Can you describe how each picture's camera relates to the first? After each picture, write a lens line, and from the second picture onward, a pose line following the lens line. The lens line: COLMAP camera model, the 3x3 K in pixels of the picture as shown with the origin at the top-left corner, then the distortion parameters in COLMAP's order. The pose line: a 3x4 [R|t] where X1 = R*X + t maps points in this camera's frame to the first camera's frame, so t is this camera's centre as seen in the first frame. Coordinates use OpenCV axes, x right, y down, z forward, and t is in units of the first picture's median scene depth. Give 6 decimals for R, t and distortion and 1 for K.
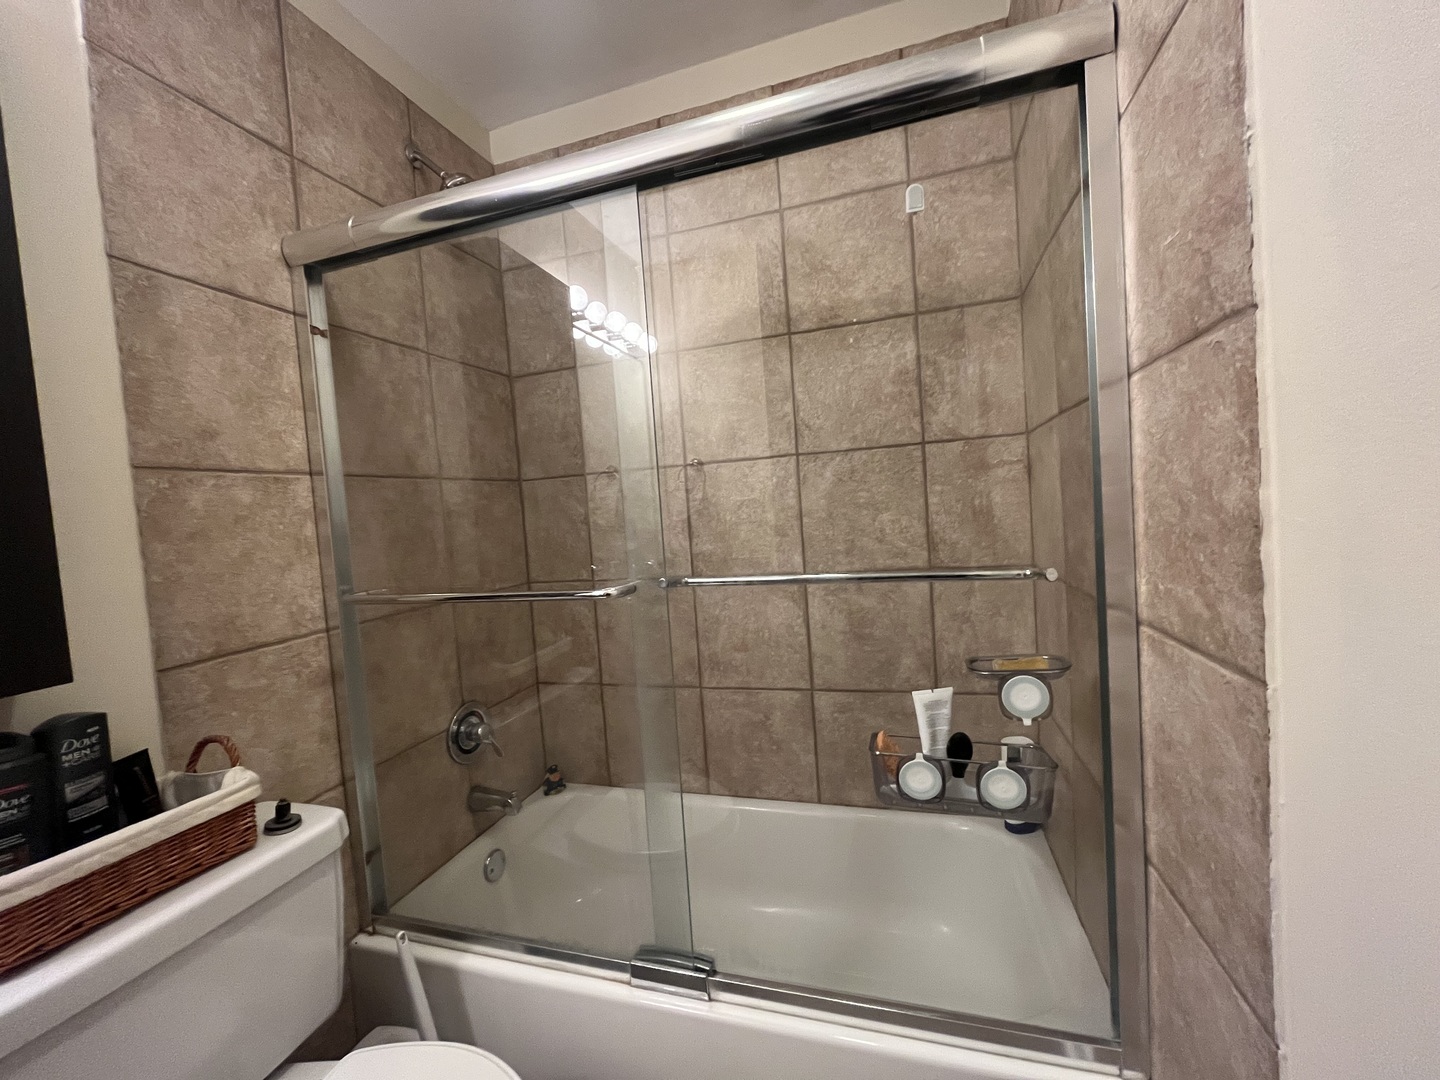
lens RADIAL K [[579.8, 0, 719.1], [0, 579.8, 537.6], [0, 0, 1]] dist [0.002520, 0.000033]
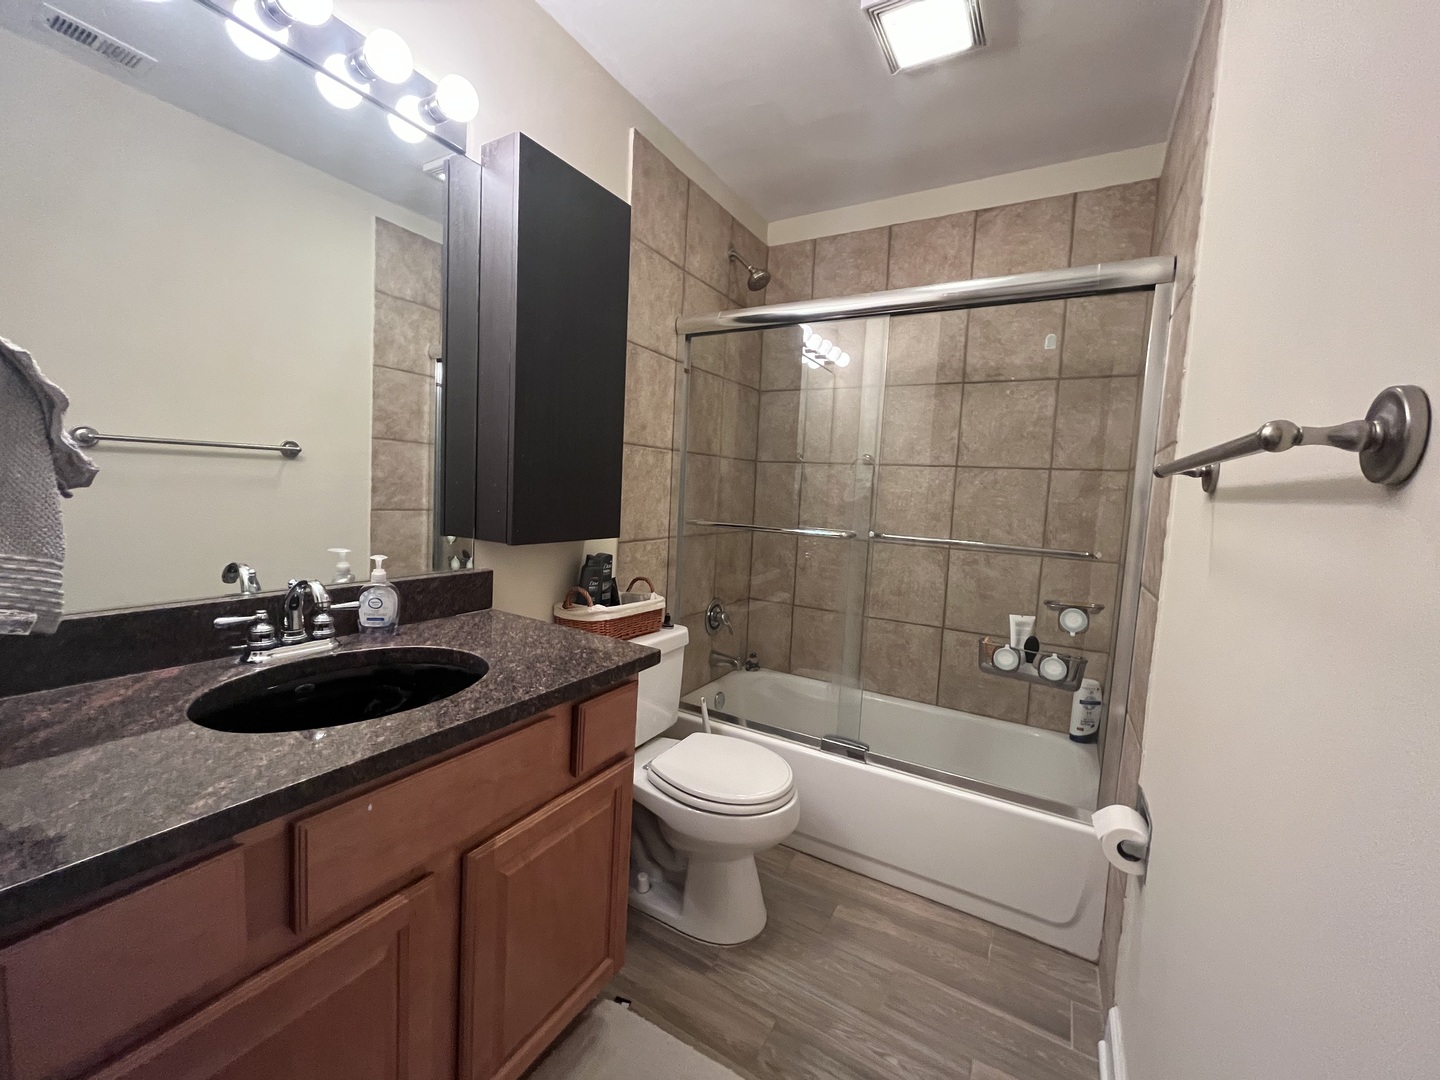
lens RADIAL K [[579.8, 0, 722.8], [0, 579.8, 536.0], [0, 0, 1]] dist [0.002520, 0.000033]
pose [[0.969110, 0.136781, -0.205222, -0.117676], [-0.129626, 0.990401, 0.047980, 0.037632], [0.209815, -0.019896, 0.977539, -0.581989]]
